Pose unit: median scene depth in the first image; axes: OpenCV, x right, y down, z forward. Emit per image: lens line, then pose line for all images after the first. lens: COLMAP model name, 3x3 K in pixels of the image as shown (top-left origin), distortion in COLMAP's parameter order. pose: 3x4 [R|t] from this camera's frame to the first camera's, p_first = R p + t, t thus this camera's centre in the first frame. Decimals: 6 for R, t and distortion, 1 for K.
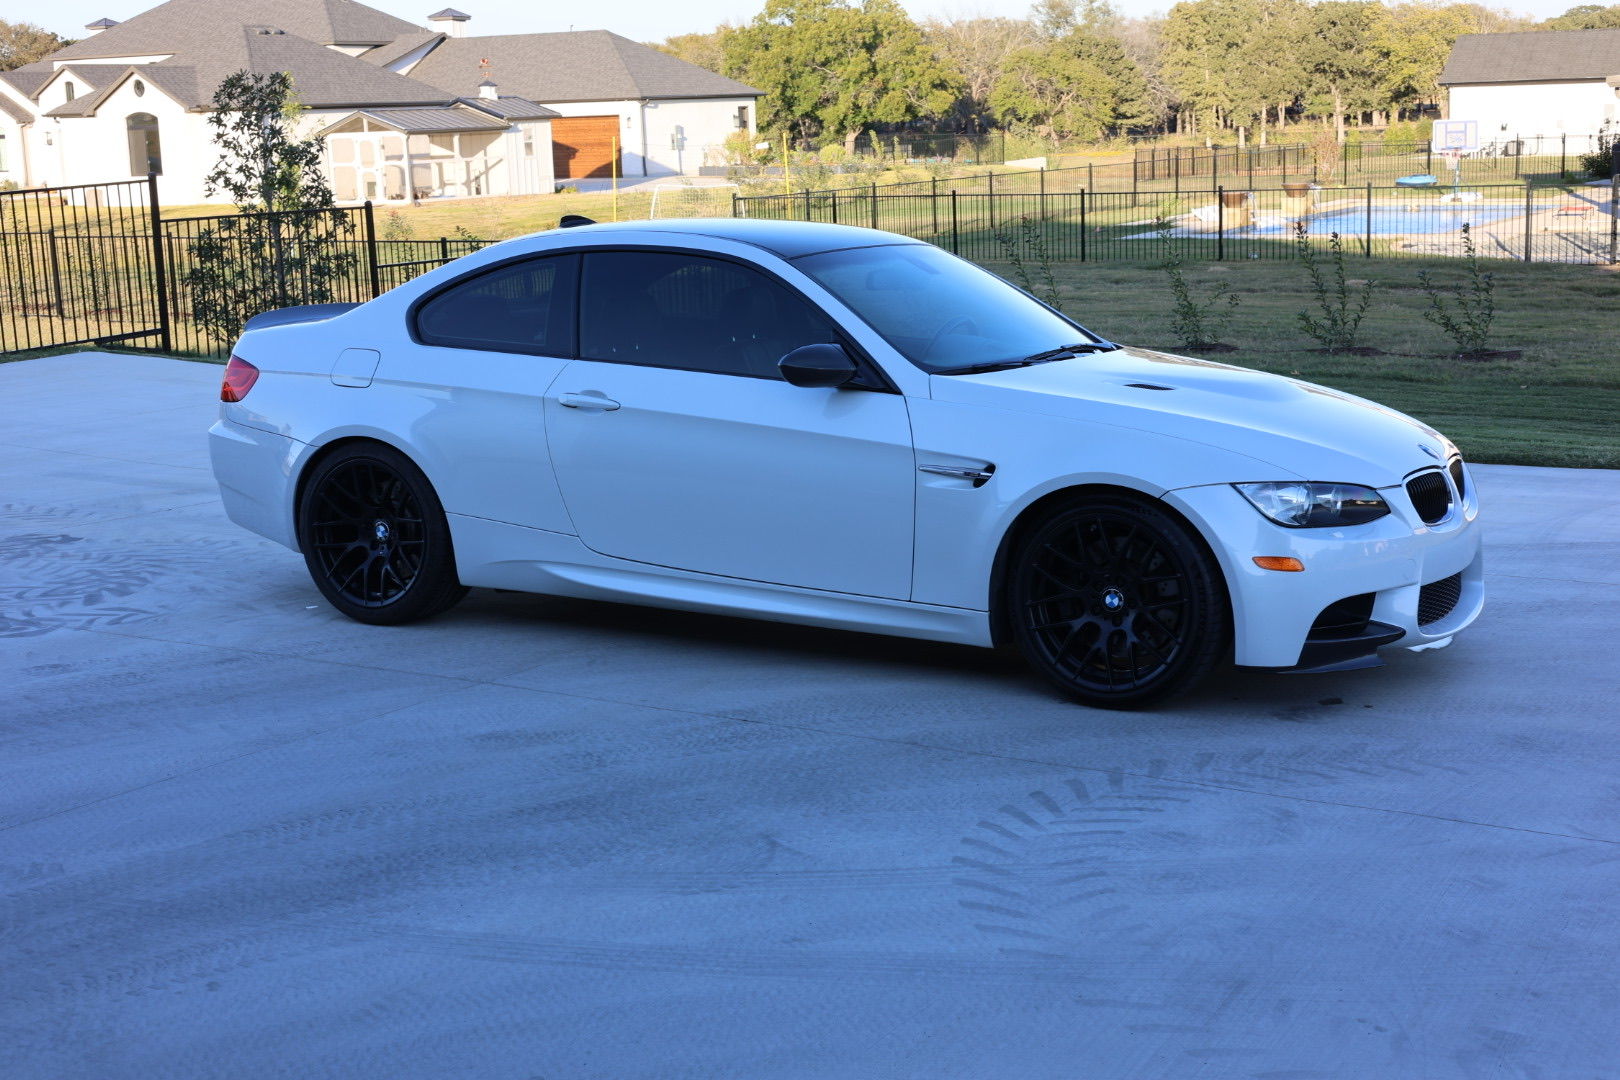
lens RADIAL K [[2249.4, 0, 808.3], [0, 2249.4, 539.9], [0, 0, 1]] dist [0.072500, -0.286880]
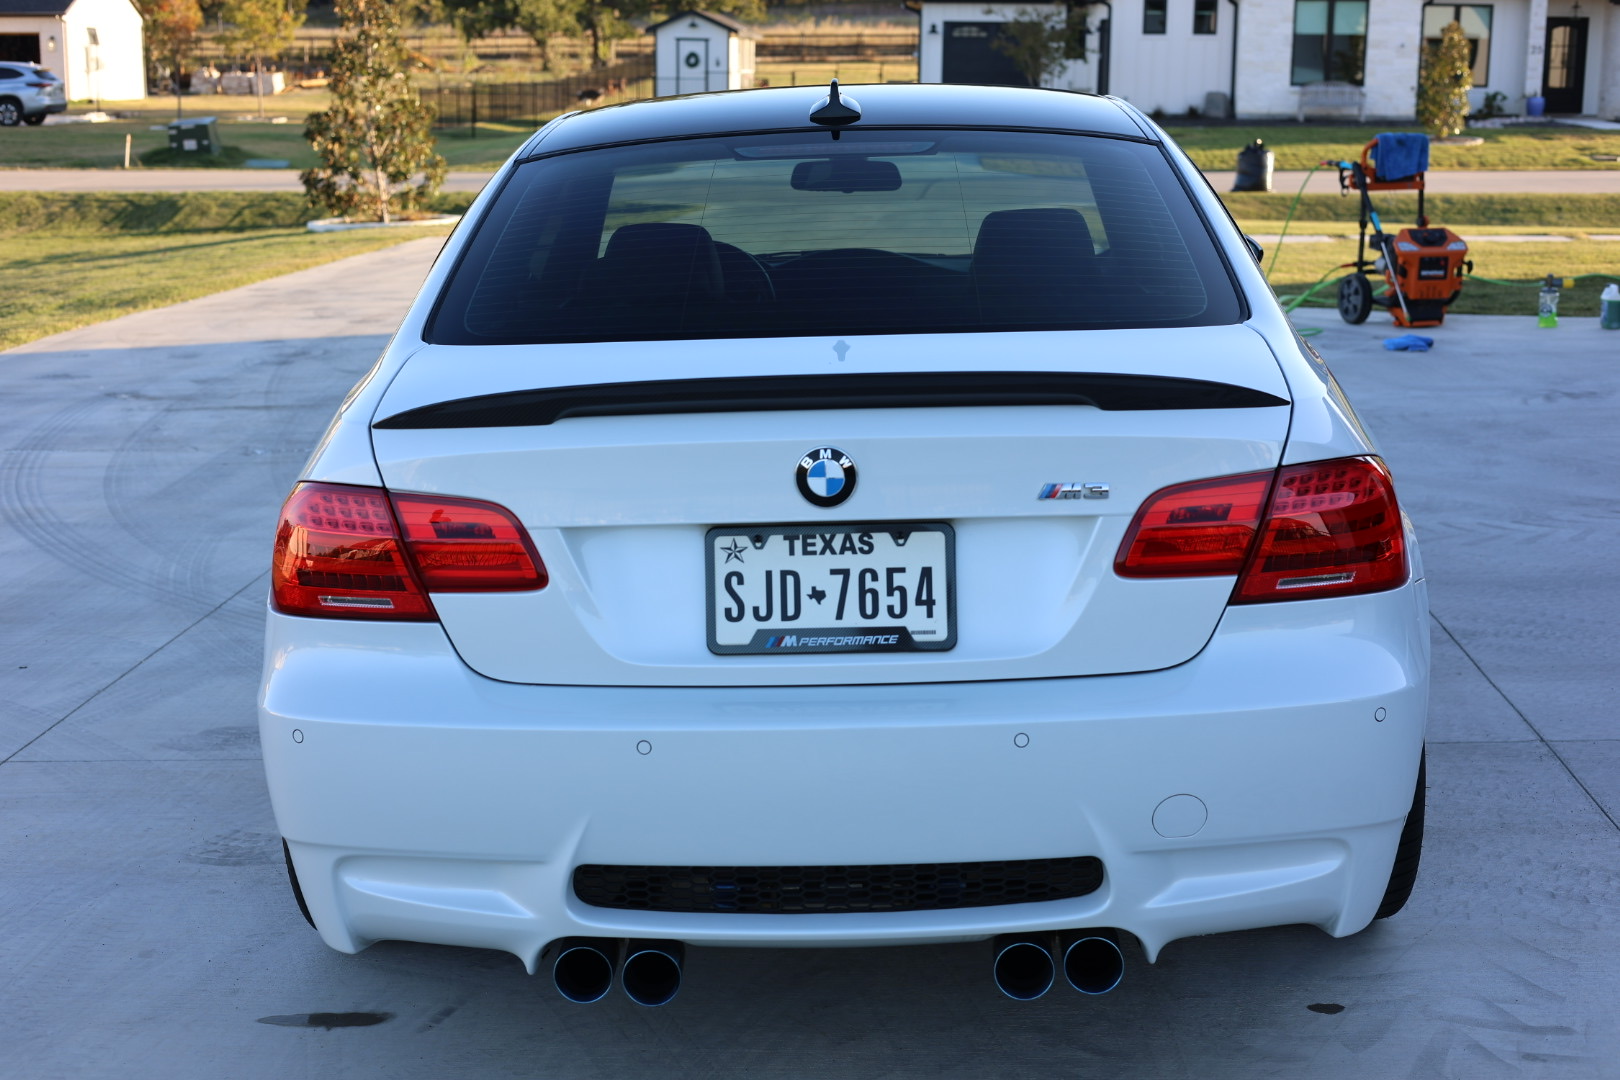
lens RADIAL K [[2247.7, 0, 799.3], [0, 2247.7, 547.8], [0, 0, 1]] dist [0.071348, -0.294281]
pose [[-0.473960, -0.152516, 0.867238, -0.209140], [0.173497, 0.949404, 0.261785, -0.070642], [-0.863285, 0.274539, -0.423518, 0.495820]]
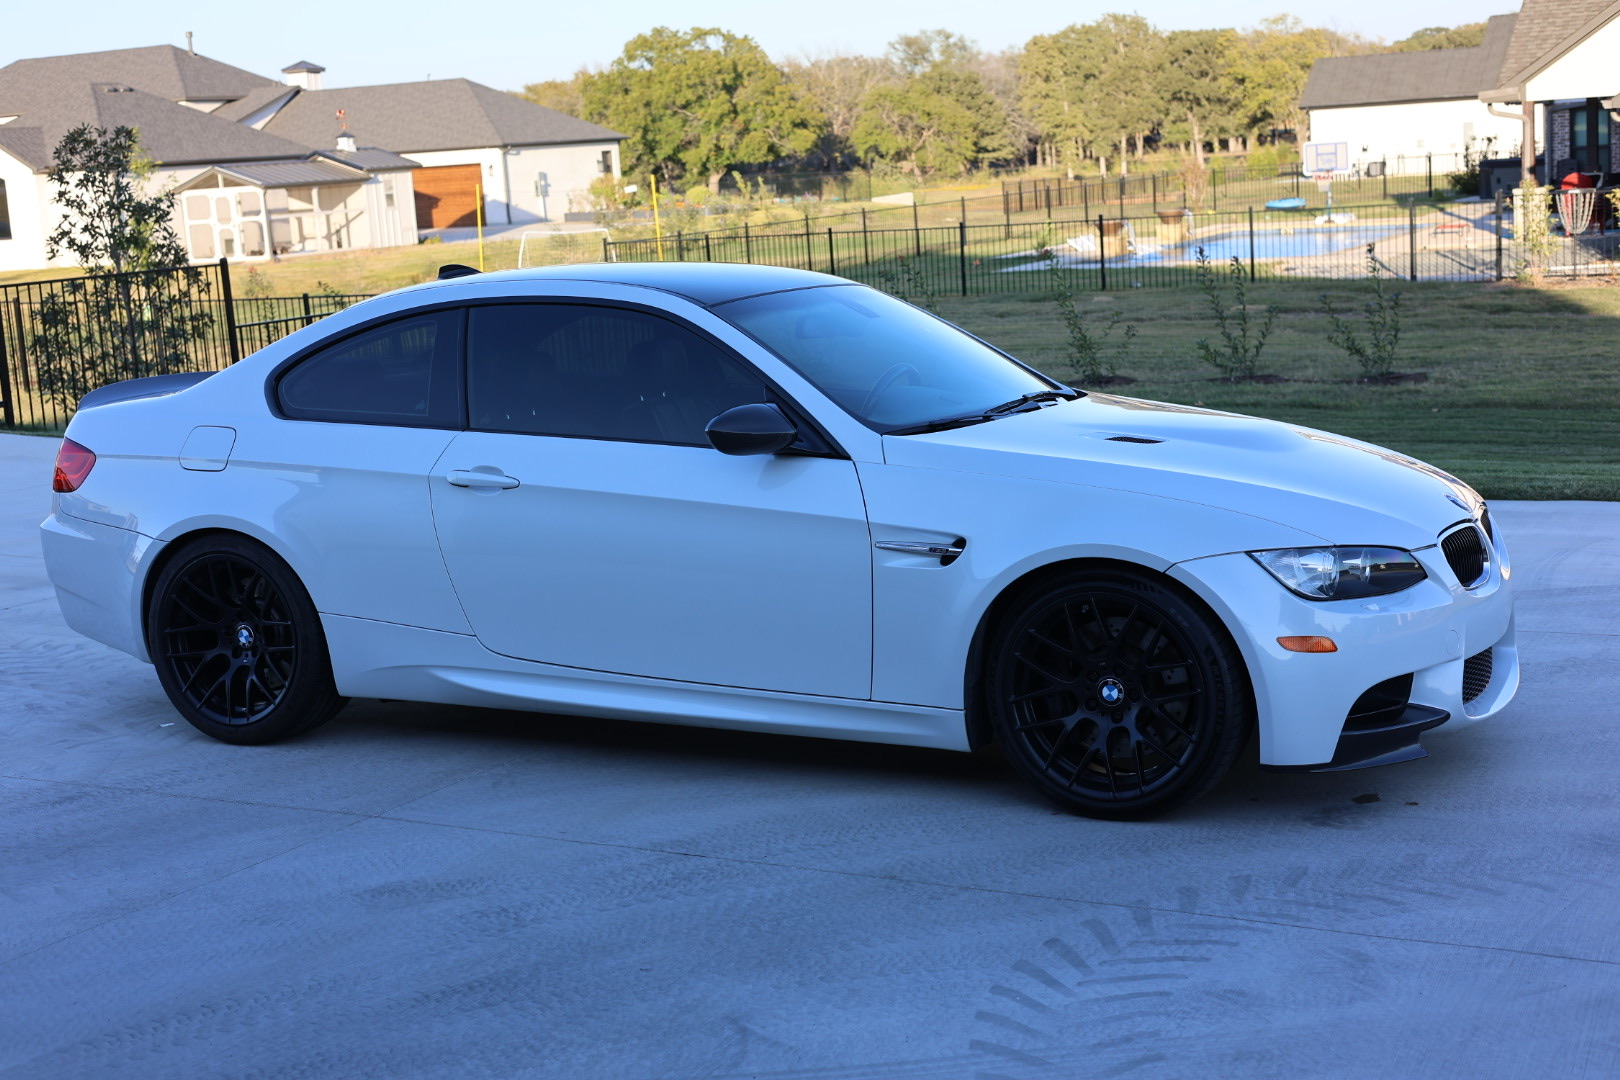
lens RADIAL K [[2249.8, 0, 801.0], [0, 2249.8, 537.2], [0, 0, 1]] dist [0.070891, -0.290244]
pose [[0.997877, -0.039394, 0.051861, -0.007604], [0.040376, 0.999022, -0.018022, -0.006734], [-0.051100, 0.020078, 0.998492, 0.047565]]
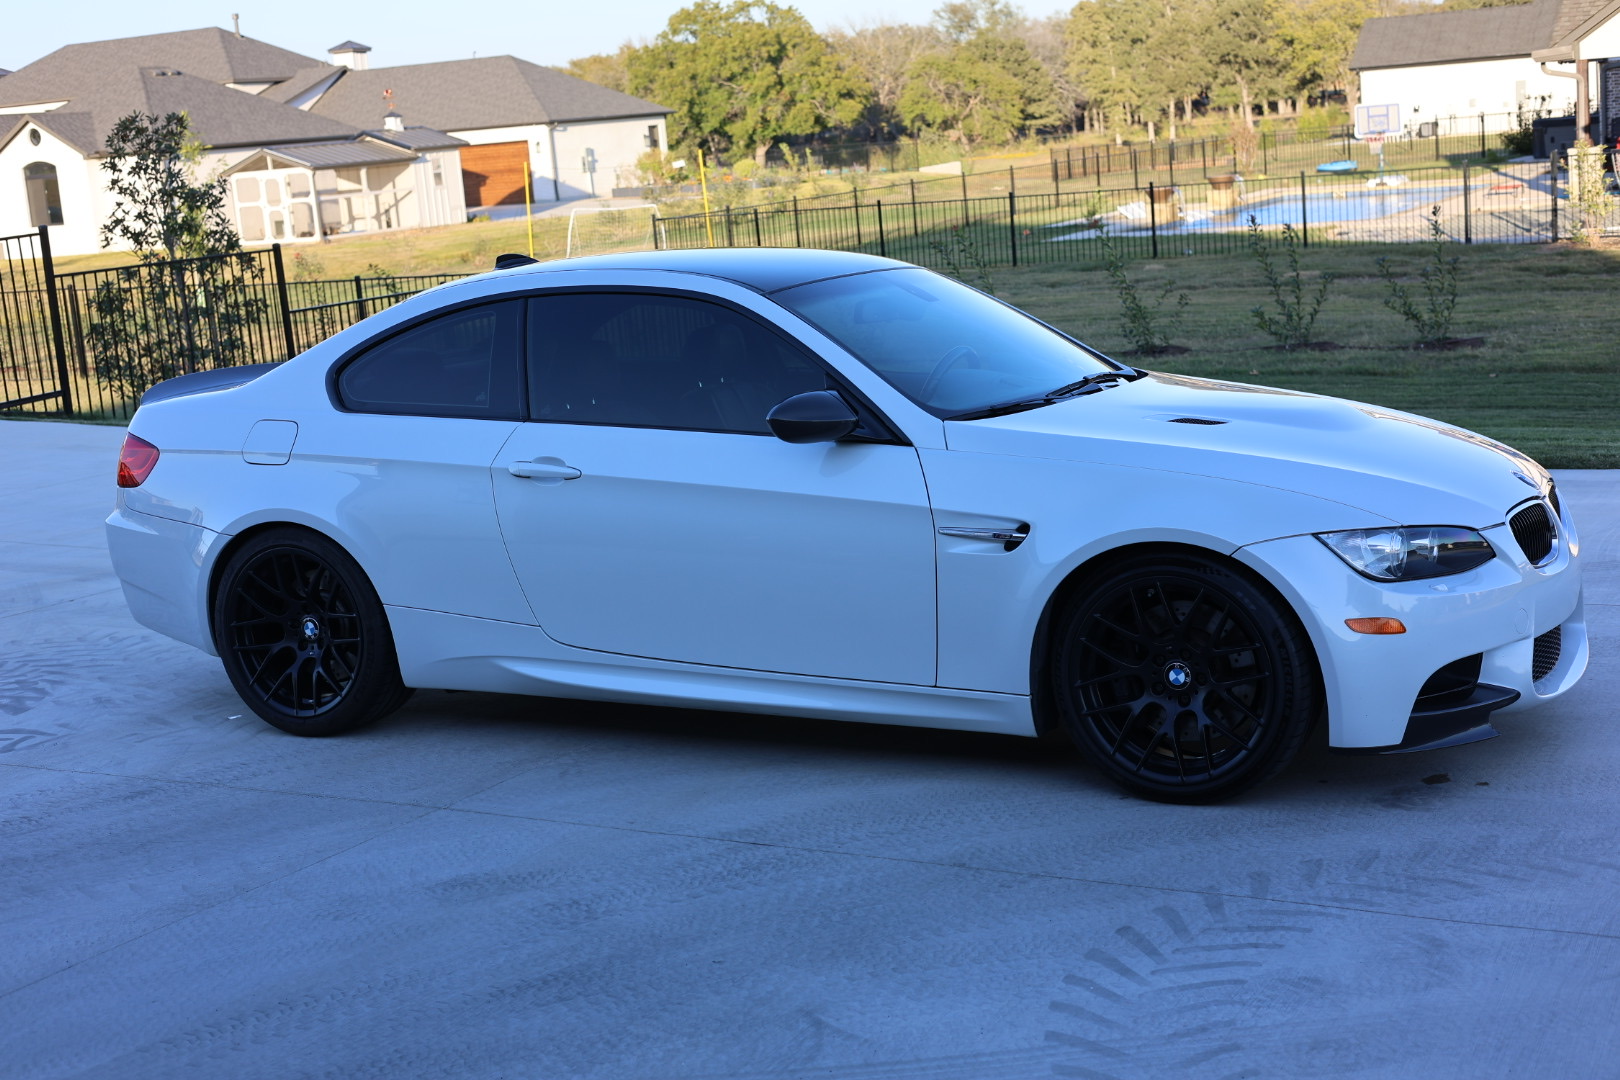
lens RADIAL K [[2249.4, 0, 808.3], [0, 2249.4, 539.9], [0, 0, 1]] dist [0.072500, -0.286880]
pose [[0.998005, -0.054735, 0.031451, -0.008898], [0.054921, 0.998478, -0.005053, -0.008838], [-0.031127, 0.006770, 0.999493, 0.047732]]
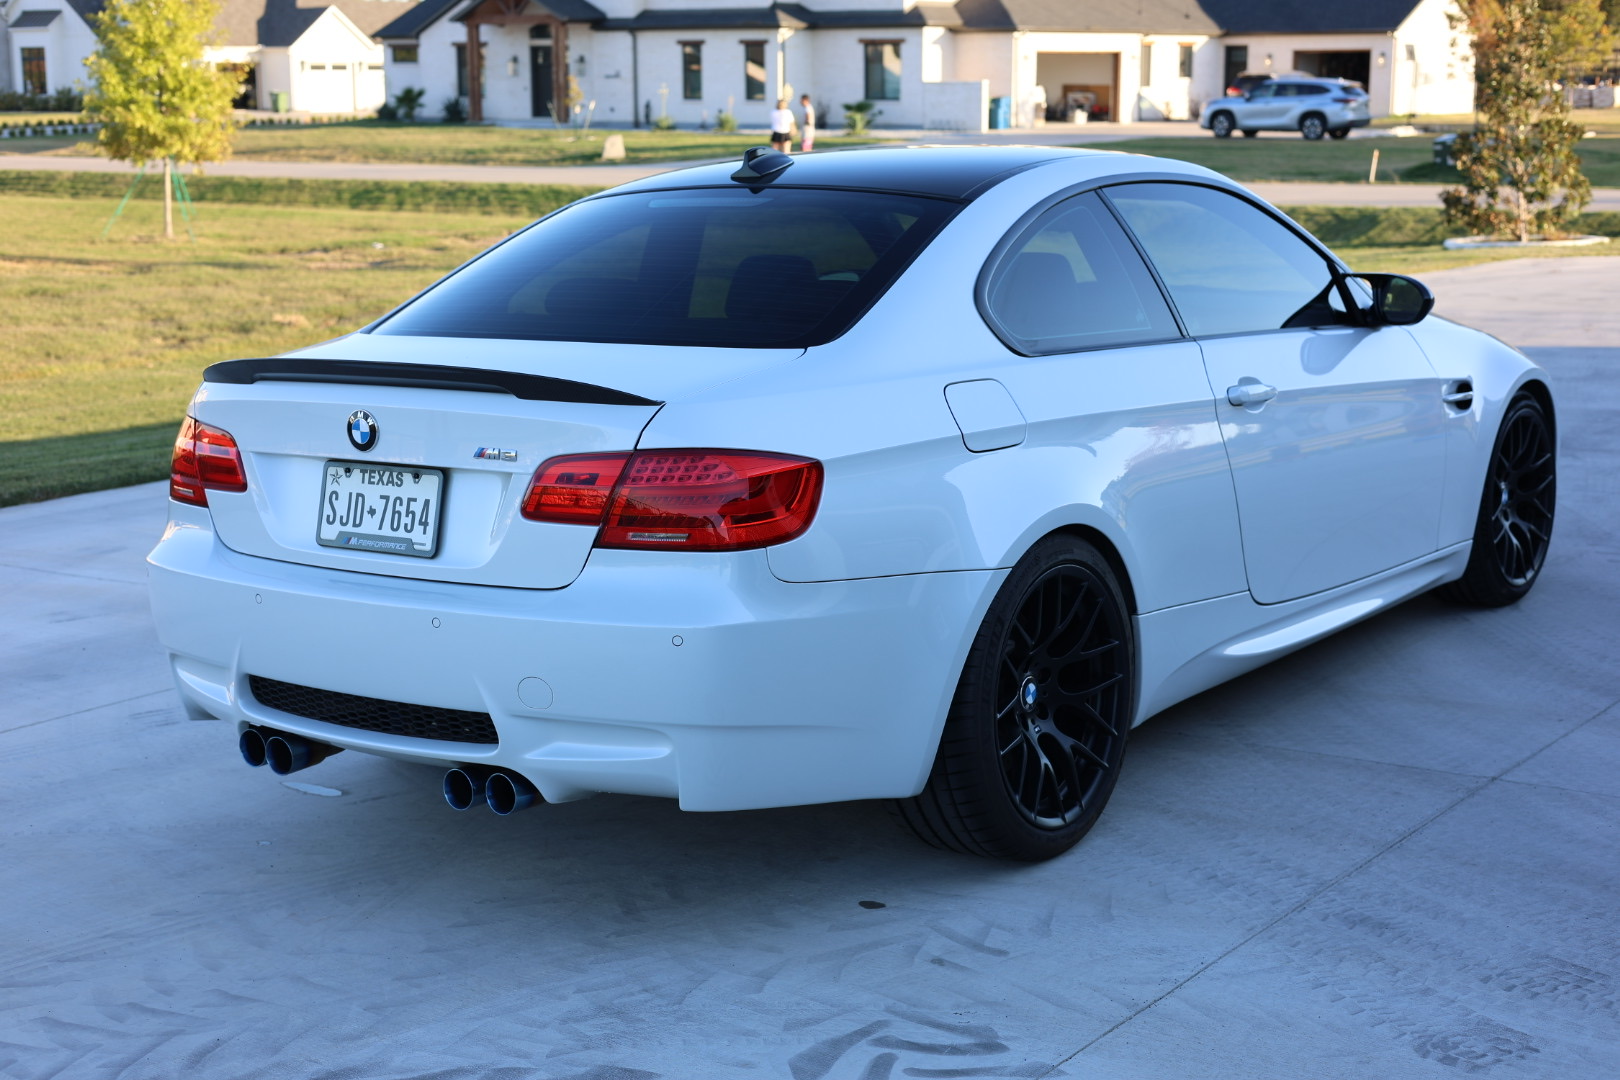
lens RADIAL K [[2249.8, 0, 801.0], [0, 2249.8, 537.2], [0, 0, 1]] dist [0.070891, -0.290244]
pose [[0.094788, -0.165042, 0.981721, -0.285684], [0.187688, 0.971438, 0.145192, -0.051803], [-0.977644, 0.170495, 0.123057, 0.376207]]
